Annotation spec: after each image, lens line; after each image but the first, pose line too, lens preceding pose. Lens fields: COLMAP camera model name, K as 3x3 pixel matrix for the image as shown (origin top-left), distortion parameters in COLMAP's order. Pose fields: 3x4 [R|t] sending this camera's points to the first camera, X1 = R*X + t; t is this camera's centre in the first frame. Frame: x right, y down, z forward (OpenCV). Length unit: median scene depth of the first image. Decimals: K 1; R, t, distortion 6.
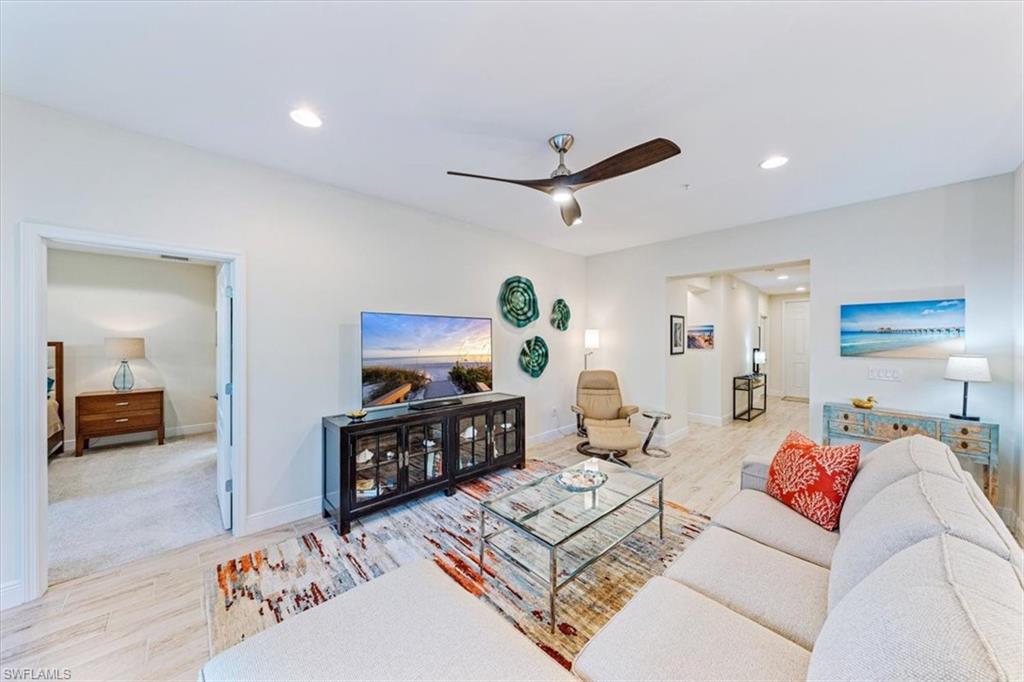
lens RADIAL K [[349.4, 0, 517.6], [0, 349.4, 339.9], [0, 0, 1]] dist [-0.001915, -0.000413]
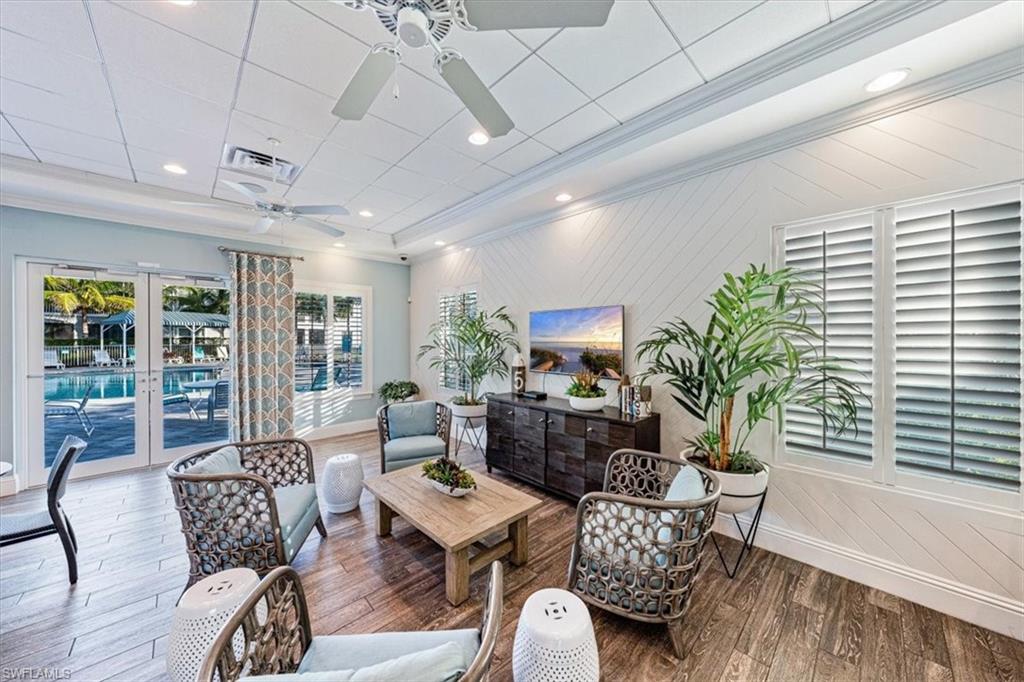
lens RADIAL K [[354.1, 0, 507.7], [0, 354.1, 337.2], [0, 0, 1]] dist [-0.000274, -0.000011]
pose [[-0.017109, 0.001887, -0.999852, 1.109065], [0.012511, 0.999920, 0.001673, 0.025368], [0.999775, -0.012481, -0.017131, 0.834806]]
